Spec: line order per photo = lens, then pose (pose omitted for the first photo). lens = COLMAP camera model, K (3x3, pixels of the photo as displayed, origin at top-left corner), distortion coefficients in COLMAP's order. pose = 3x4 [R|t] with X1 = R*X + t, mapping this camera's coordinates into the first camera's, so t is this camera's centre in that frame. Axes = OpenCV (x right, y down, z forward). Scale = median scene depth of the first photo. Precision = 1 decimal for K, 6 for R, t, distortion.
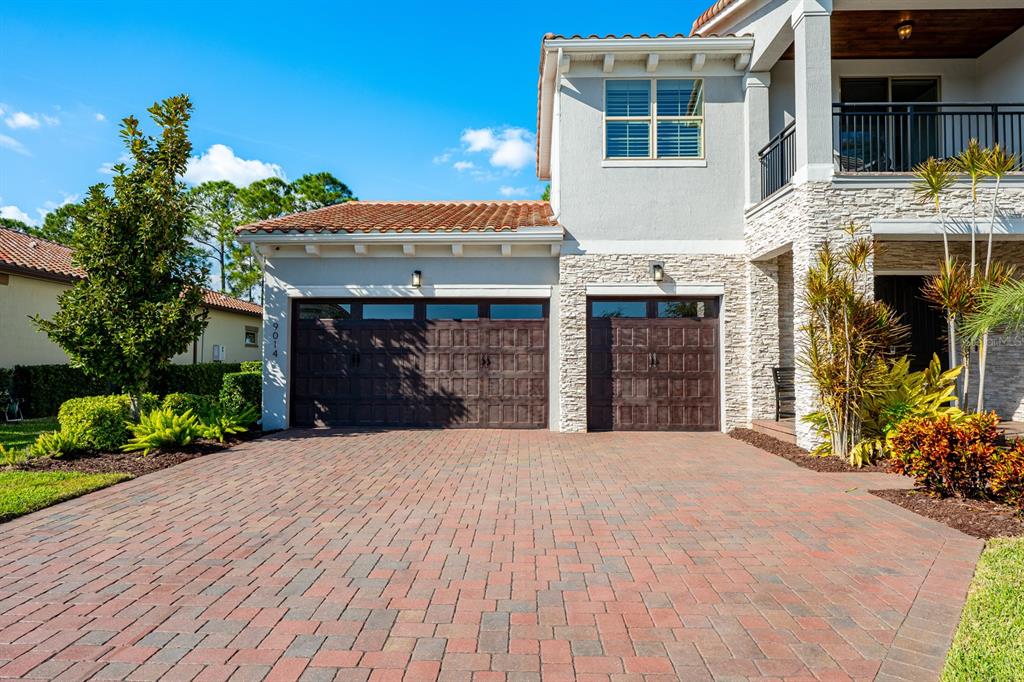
lens RADIAL K [[621.3, 0, 512.0], [0, 621.3, 341.0], [0, 0, 1]] dist [-0.000447, 0.000202]
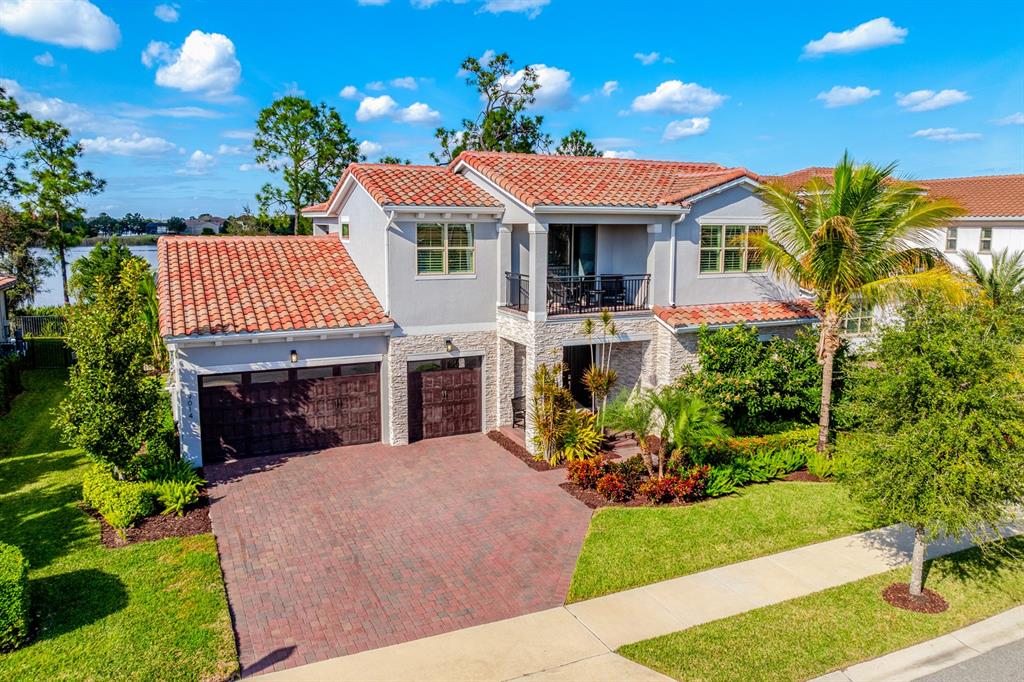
lens RADIAL K [[690.5, 0, 512.0], [0, 690.5, 341.0], [0, 0, 1]] dist [0.003269, 0.001068]
pose [[0.892748, -0.062025, 0.446267, -0.429225], [-0.020012, 0.984043, 0.176803, -0.445946], [-0.450112, -0.166772, 0.877261, -0.673198]]
